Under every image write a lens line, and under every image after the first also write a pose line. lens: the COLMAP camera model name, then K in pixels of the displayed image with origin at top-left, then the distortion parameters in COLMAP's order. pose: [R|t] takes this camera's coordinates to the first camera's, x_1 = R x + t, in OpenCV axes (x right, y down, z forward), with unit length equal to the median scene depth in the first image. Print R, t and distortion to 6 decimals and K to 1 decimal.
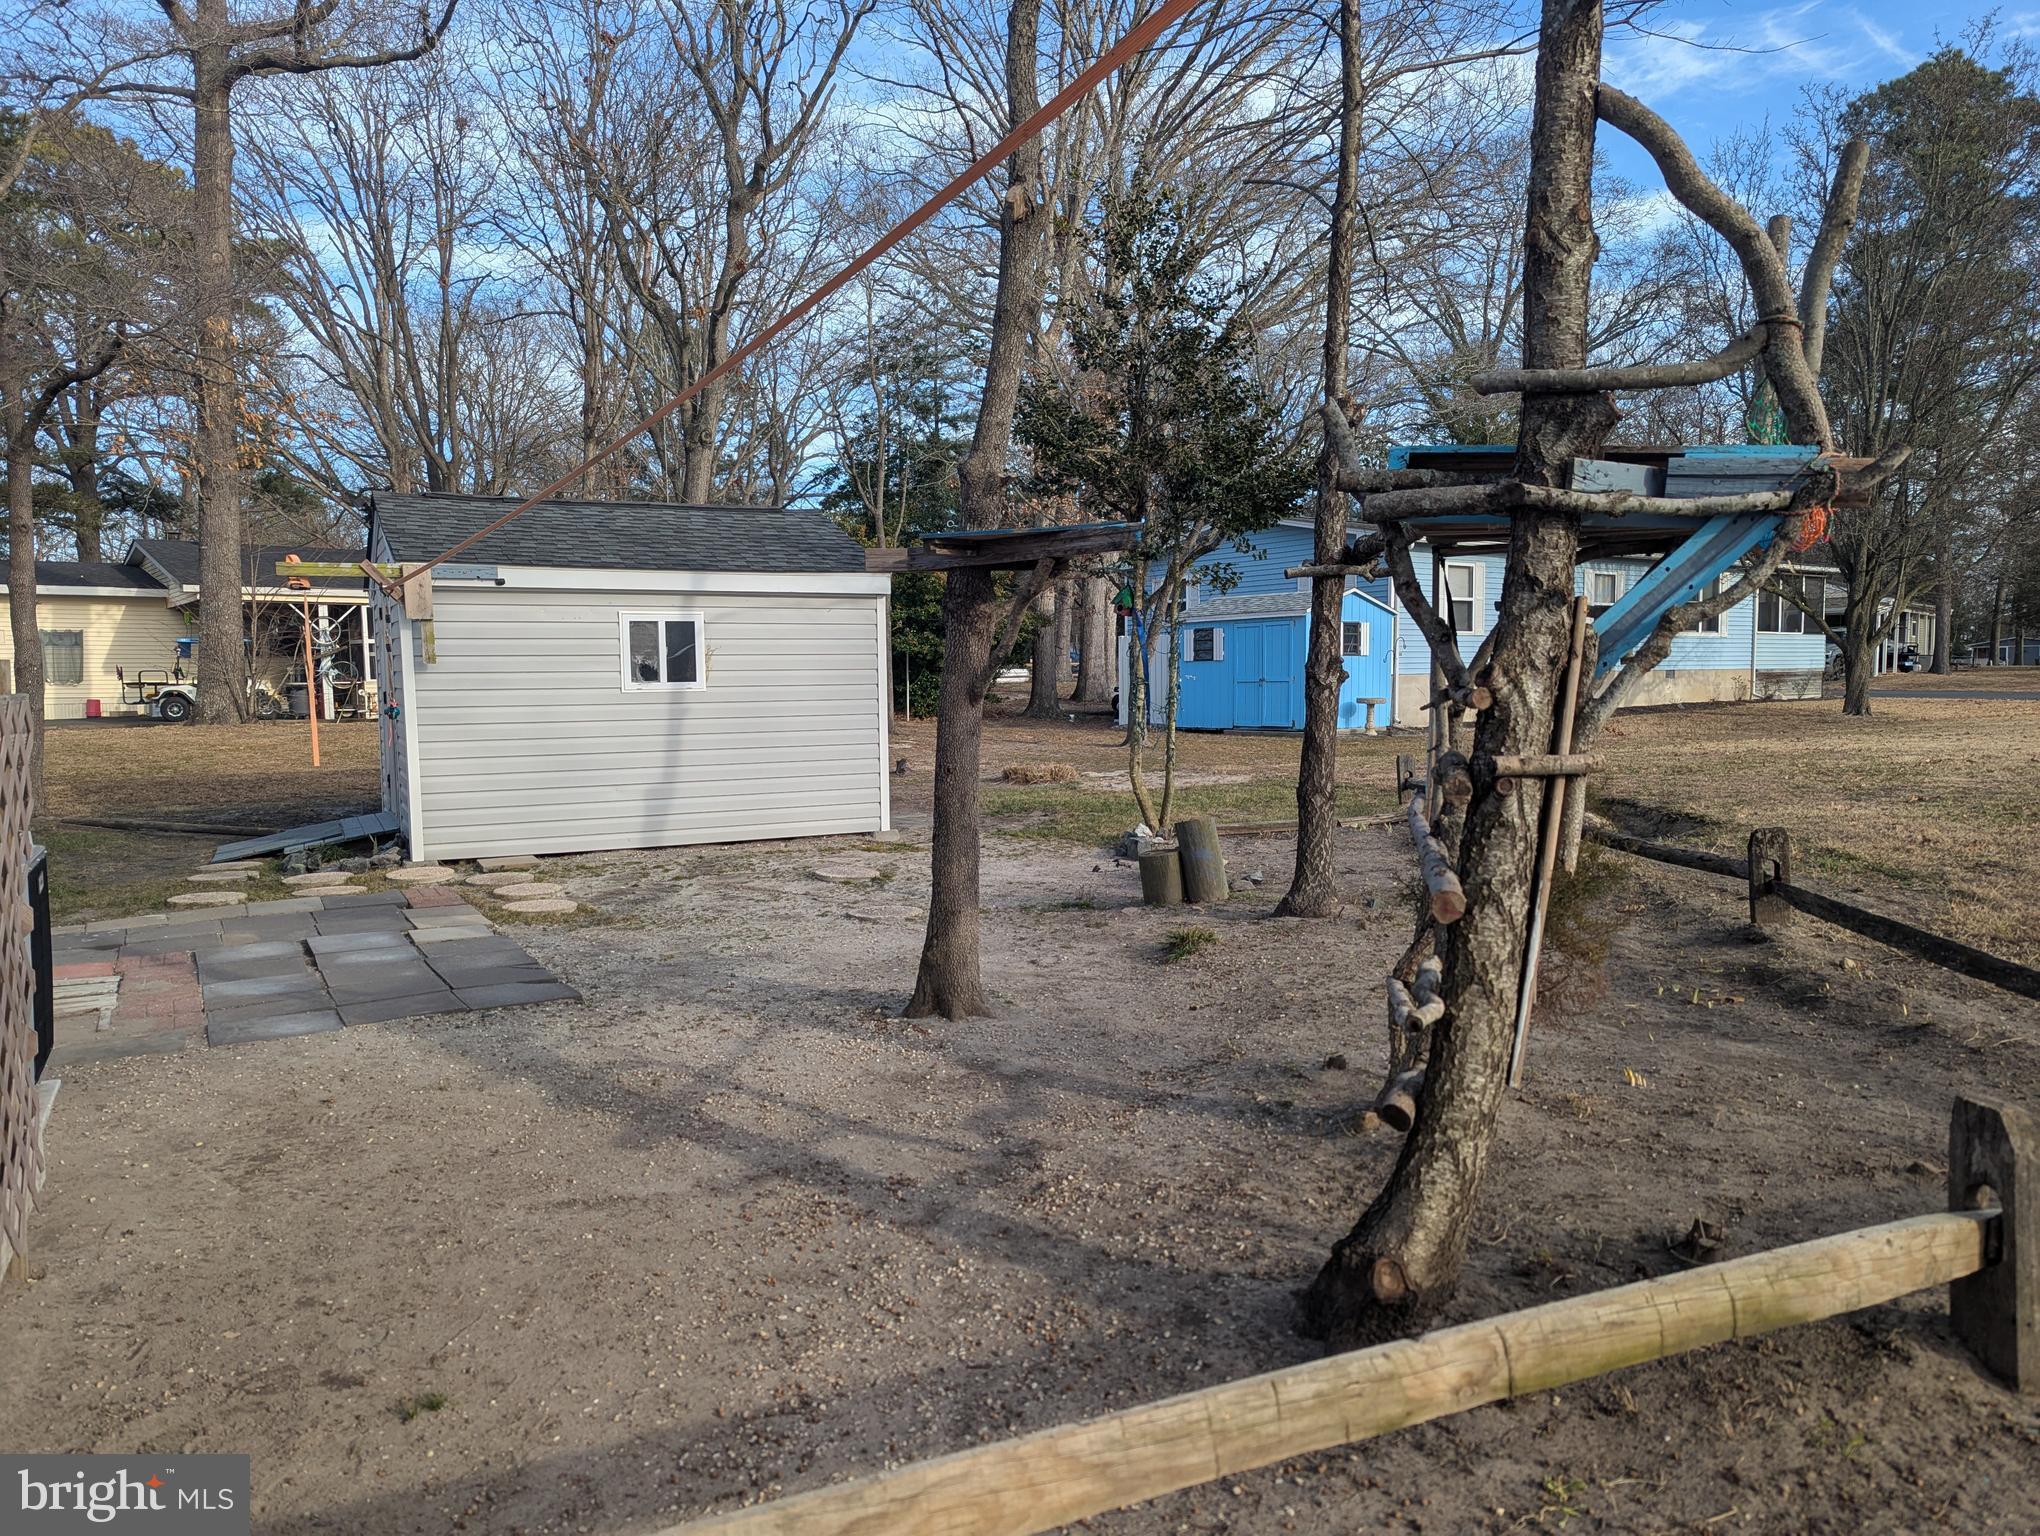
lens RADIAL K [[1410.0, 0, 1020.8], [0, 1410.0, 783.1], [0, 0, 1]] dist [0.055145, -0.002029]
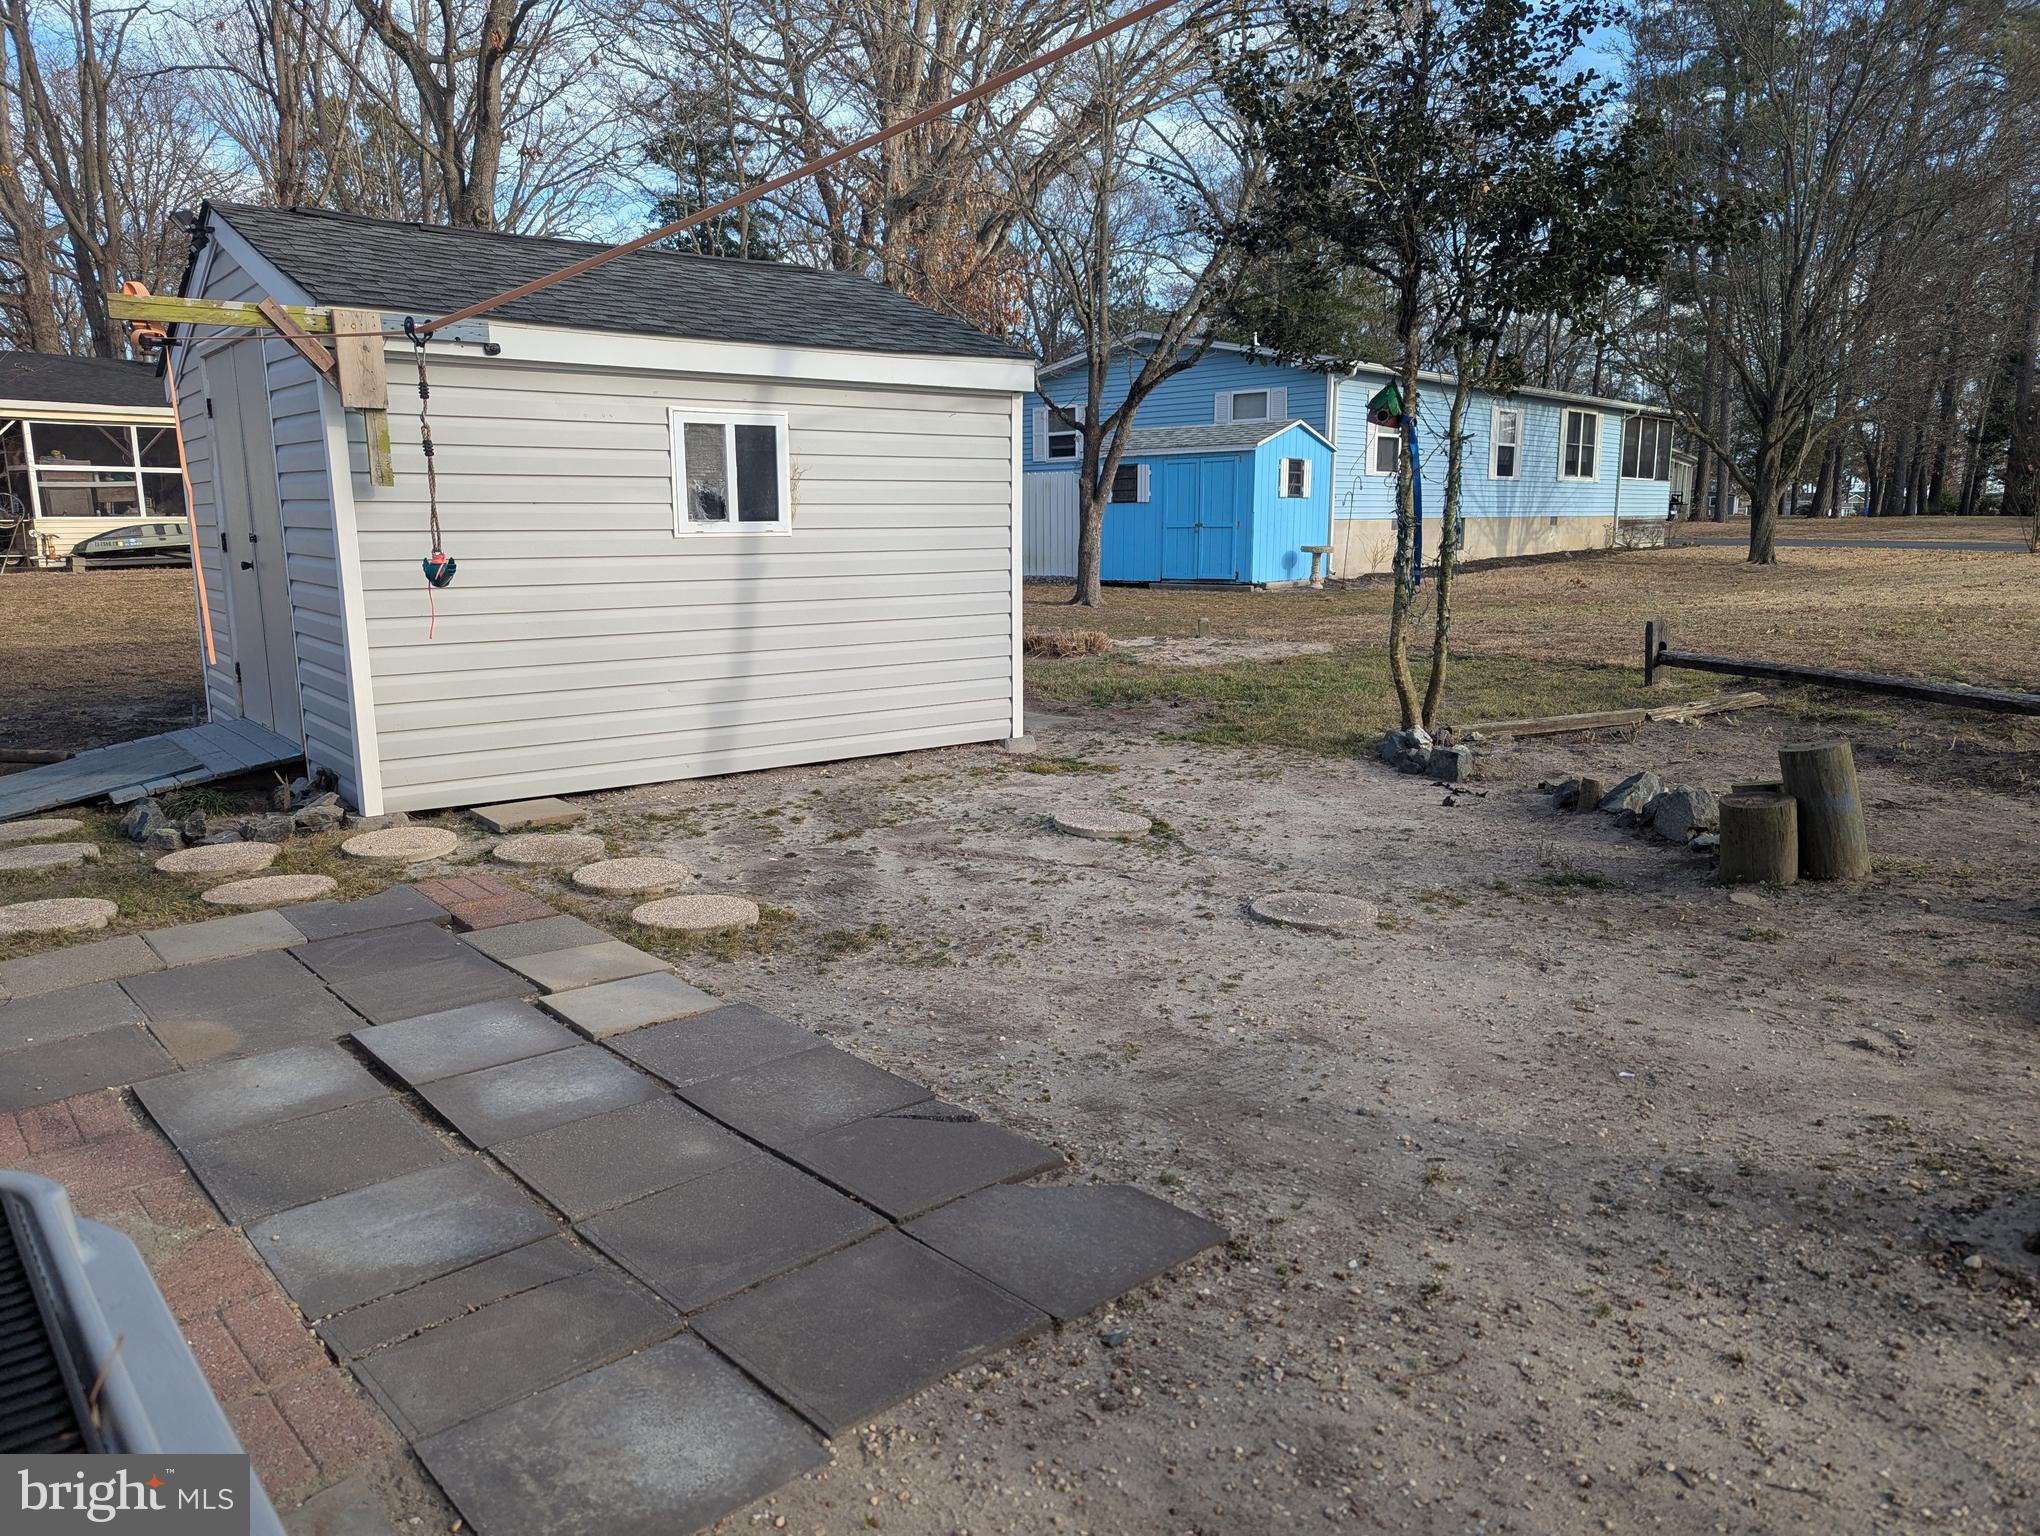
lens RADIAL K [[1421.6, 0, 1002.8], [0, 1421.6, 775.1], [0, 0, 1]] dist [0.066995, -0.052191]
pose [[0.983130, -0.027107, 0.180889, -0.252645], [0.008979, 0.994918, 0.100292, -0.020443], [-0.182688, -0.096975, 0.978377, 0.329530]]
